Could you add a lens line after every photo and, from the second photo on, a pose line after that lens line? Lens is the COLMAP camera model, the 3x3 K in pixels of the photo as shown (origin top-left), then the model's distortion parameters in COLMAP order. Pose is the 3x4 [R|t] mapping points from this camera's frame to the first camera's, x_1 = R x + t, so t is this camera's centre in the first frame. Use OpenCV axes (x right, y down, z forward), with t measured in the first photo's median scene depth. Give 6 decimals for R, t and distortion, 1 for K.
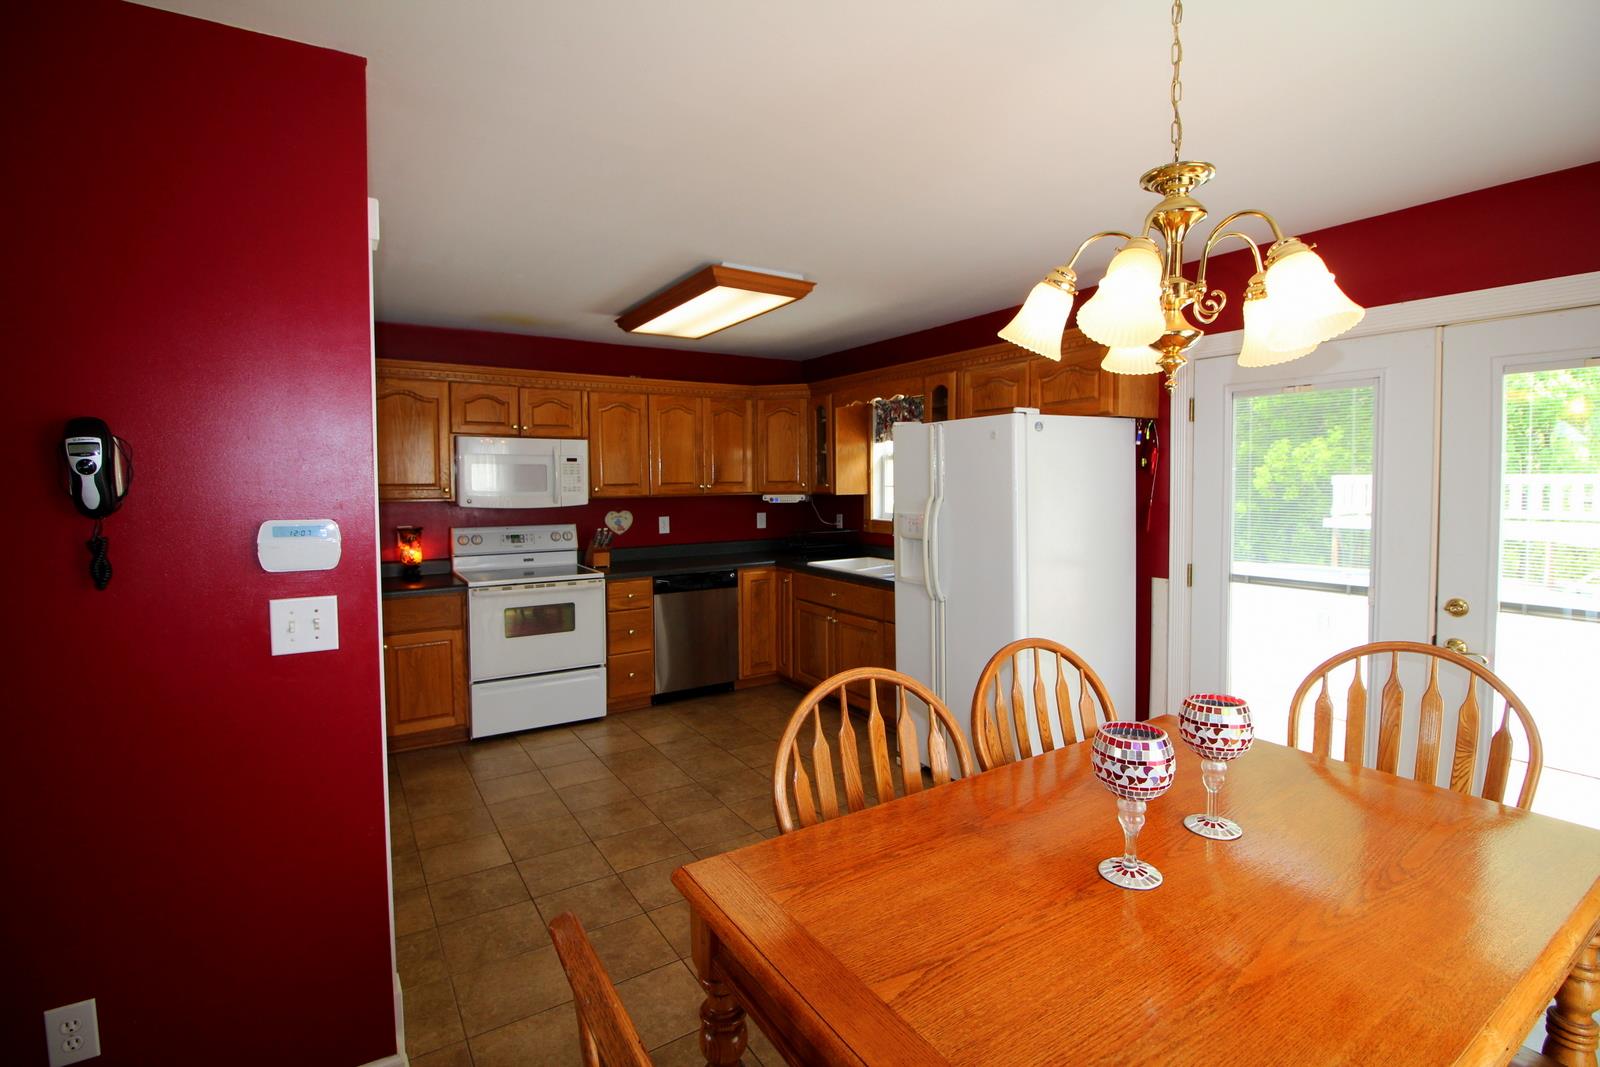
lens RADIAL K [[737.8, 0, 812.5], [0, 737.8, 512.7], [0, 0, 1]] dist [-0.001758, -0.014341]
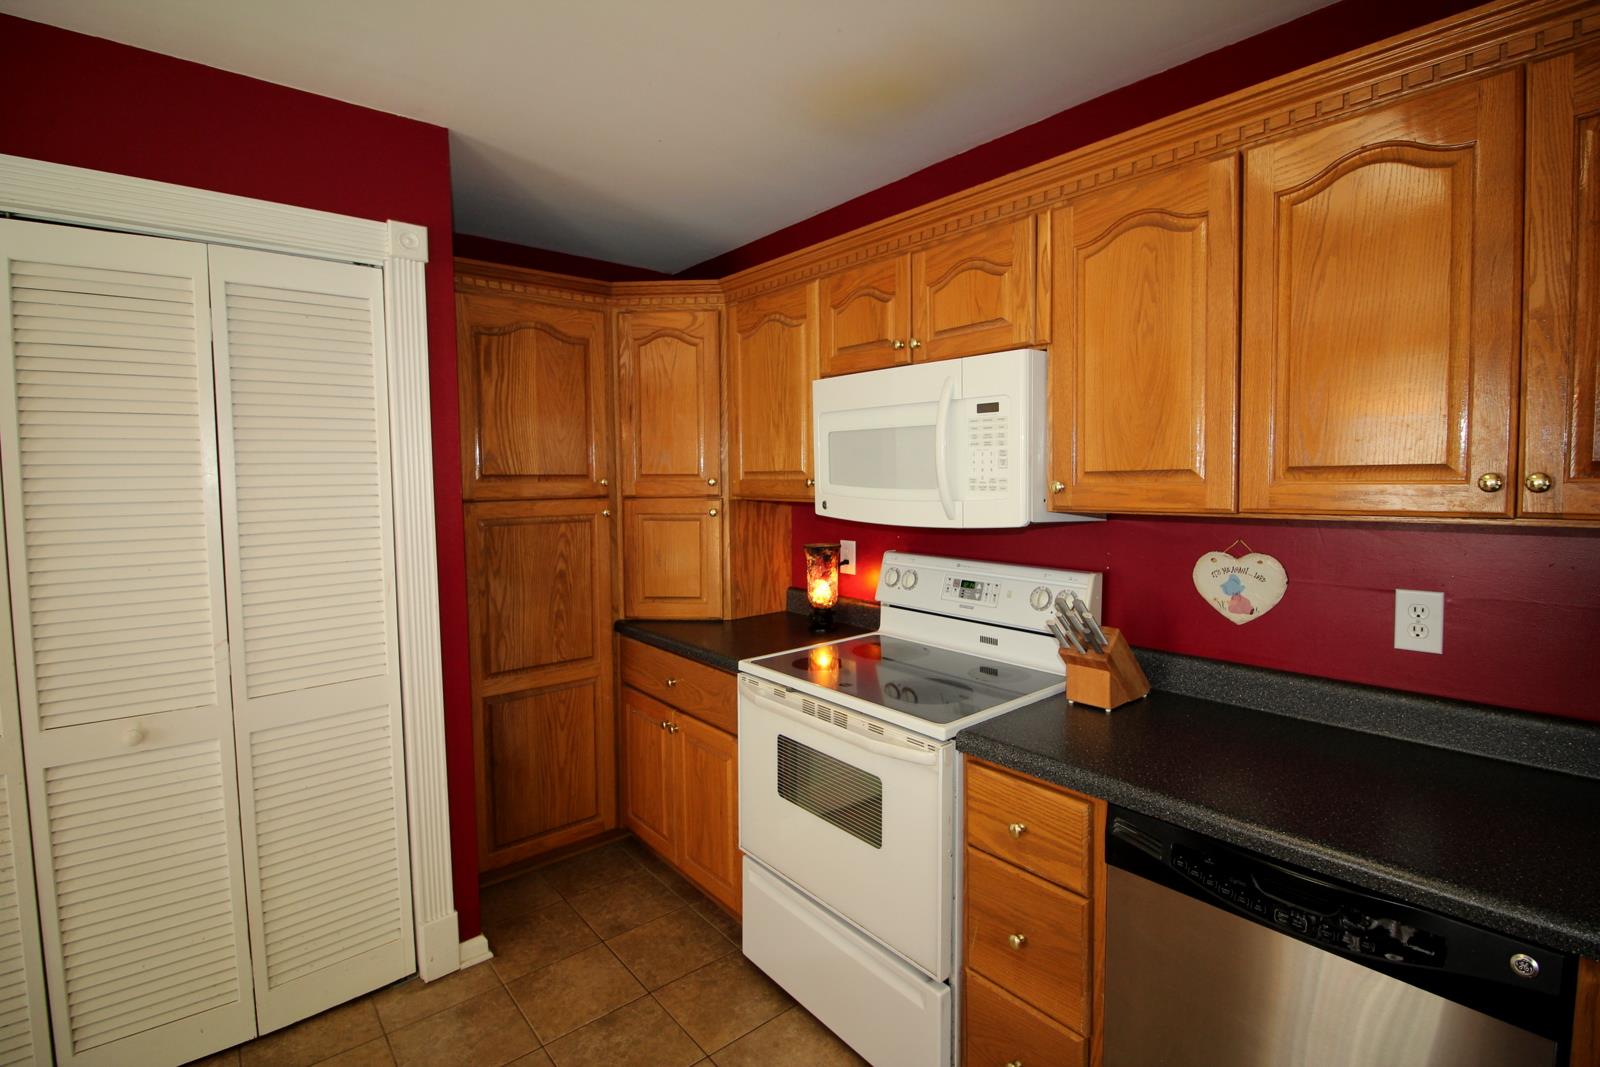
lens RADIAL K [[749.6, 0, 825.0], [0, 749.6, 516.9], [0, 0, 1]] dist [-0.002062, -0.009889]
pose [[0.124431, 0.061707, -0.990308, 0.050092], [-0.037212, 0.997652, 0.057489, -0.034558], [0.991530, 0.029698, 0.126436, 0.871360]]
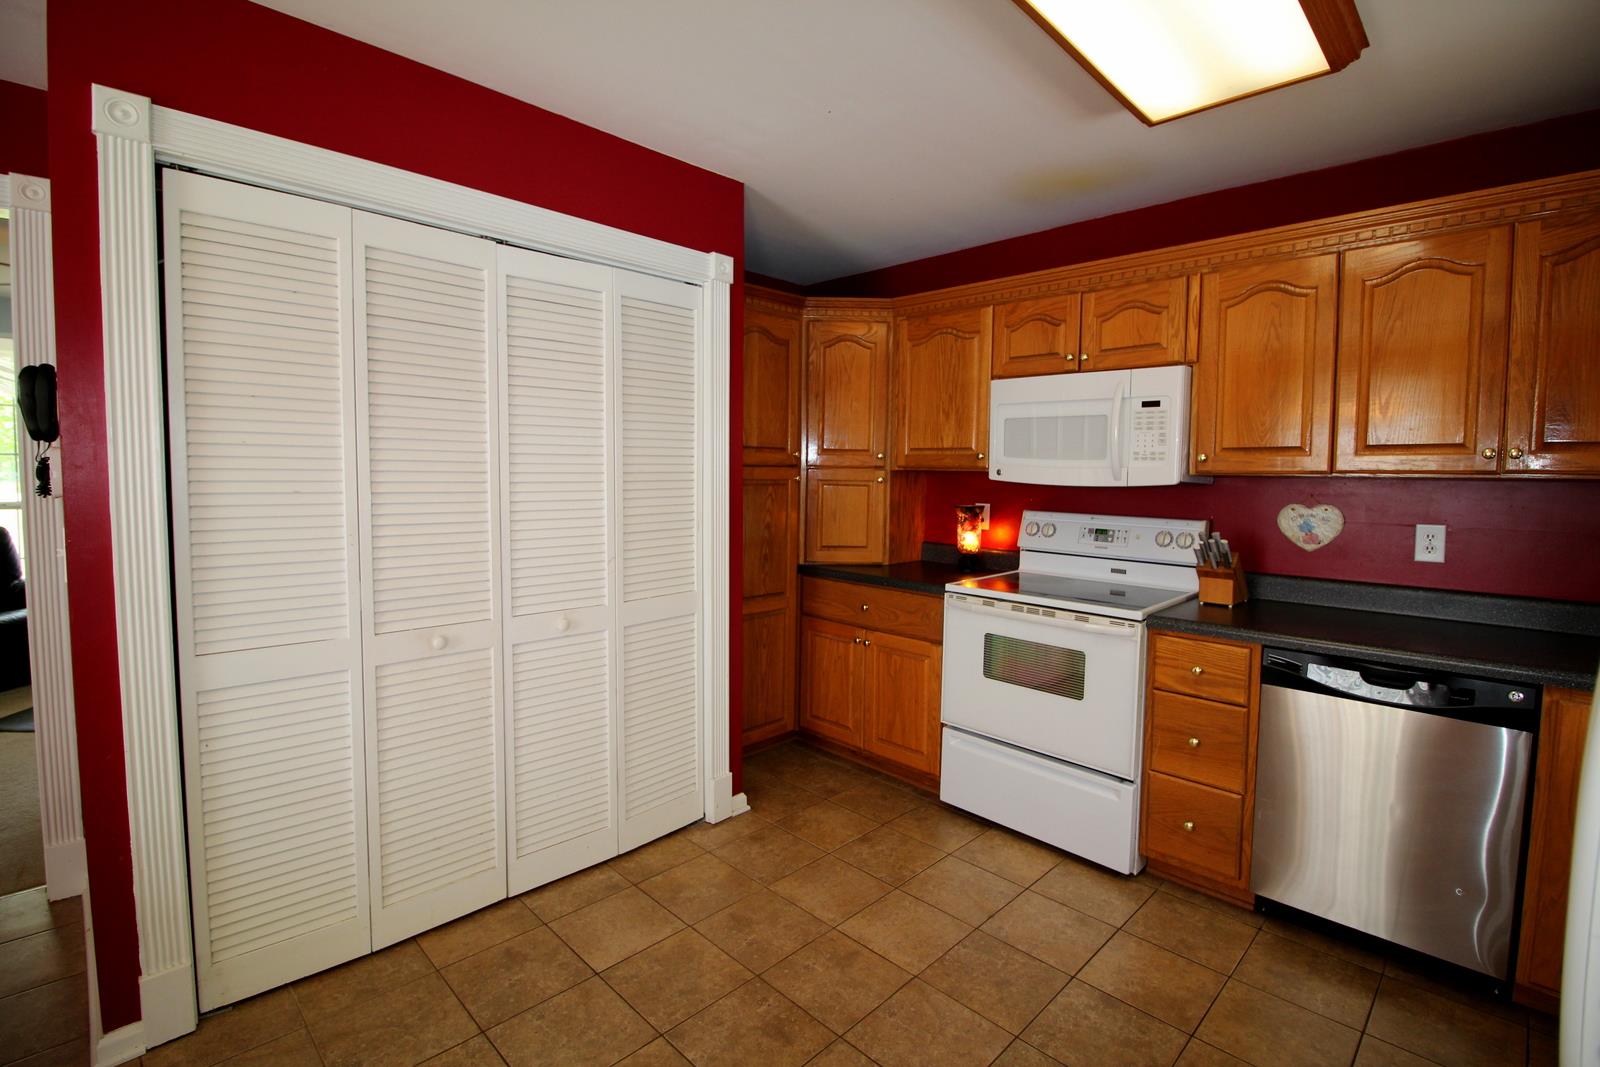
lens RADIAL K [[749.6, 0, 825.0], [0, 749.6, 516.9], [0, 0, 1]] dist [-0.002062, -0.009889]
pose [[0.217076, 0.071869, -0.973505, 0.181837], [-0.057985, 0.996474, 0.060635, -0.006177], [0.974431, 0.043286, 0.220478, 0.637381]]
